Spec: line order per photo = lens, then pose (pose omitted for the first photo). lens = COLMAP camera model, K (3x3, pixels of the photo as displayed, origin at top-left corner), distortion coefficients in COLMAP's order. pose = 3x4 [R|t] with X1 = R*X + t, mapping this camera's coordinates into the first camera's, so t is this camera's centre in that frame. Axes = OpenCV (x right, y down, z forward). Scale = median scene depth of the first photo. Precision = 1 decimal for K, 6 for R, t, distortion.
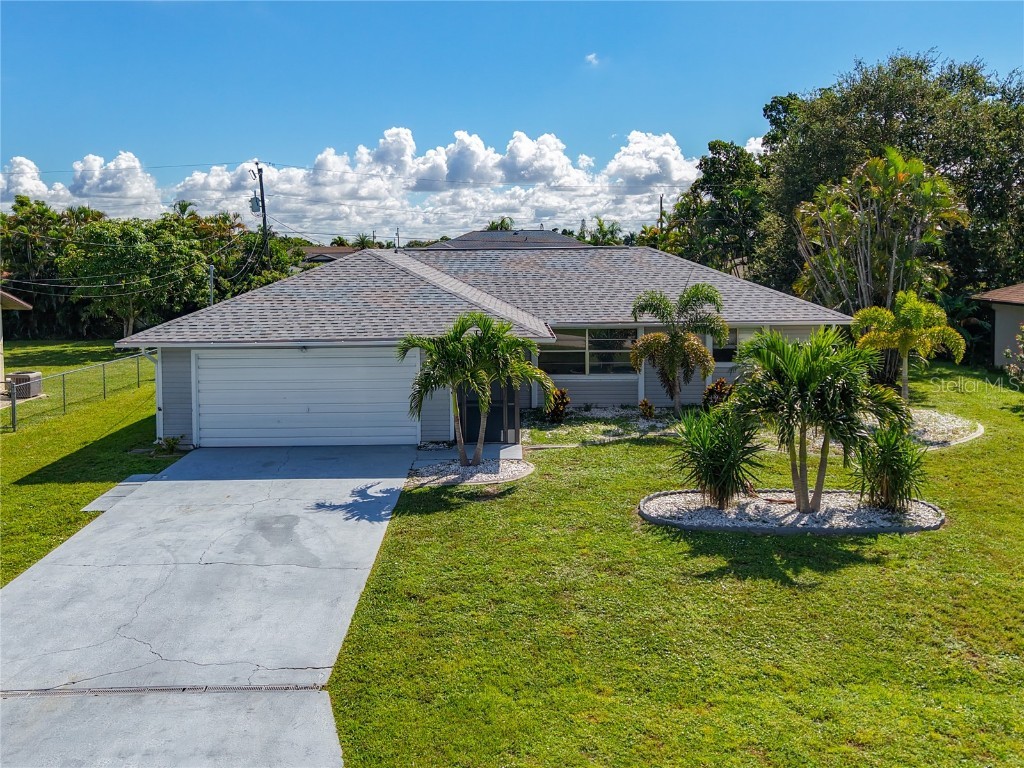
lens RADIAL K [[917.4, 0, 499.7], [0, 917.4, 291.5], [0, 0, 1]] dist [0.003091, 0.000426]
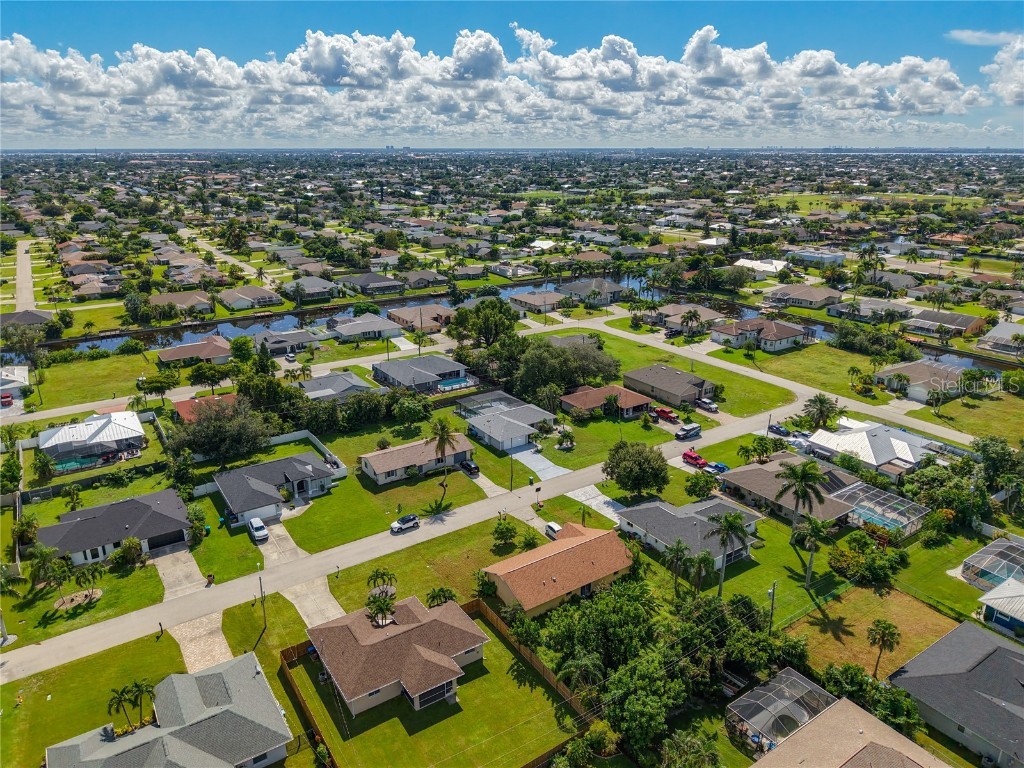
lens RADIAL K [[694.7, 0, 508.5], [0, 694.7, 385.0], [0, 0, 1]] dist [0.016694, -0.022214]
pose [[0.825603, -0.176248, 0.536020, -4.799994], [0.016507, 0.957102, 0.289279, -3.012617], [-0.564011, -0.229982, 0.793095, -5.341054]]
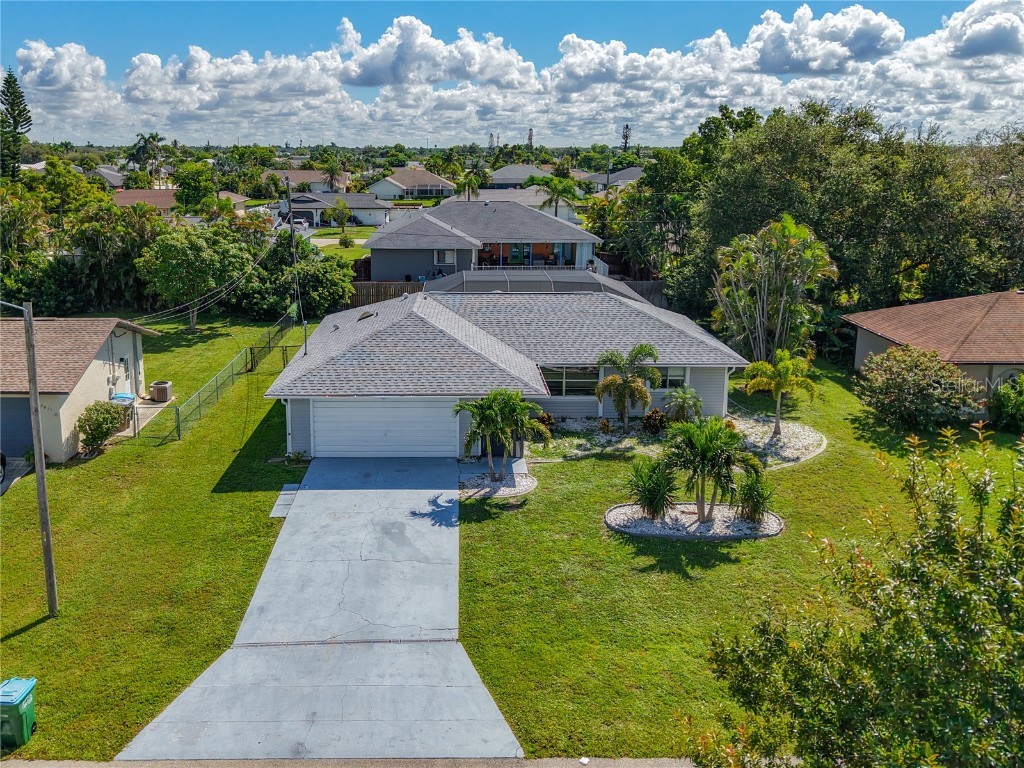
lens RADIAL K [[864.4, 0, 457.9], [0, 864.4, 311.1], [0, 0, 1]] dist [0.004682, -0.009842]
pose [[0.999868, 0.006740, 0.014760, -0.140421], [-0.008791, 0.989598, 0.143594, -0.357644], [-0.013638, -0.143705, 0.989527, -0.502219]]
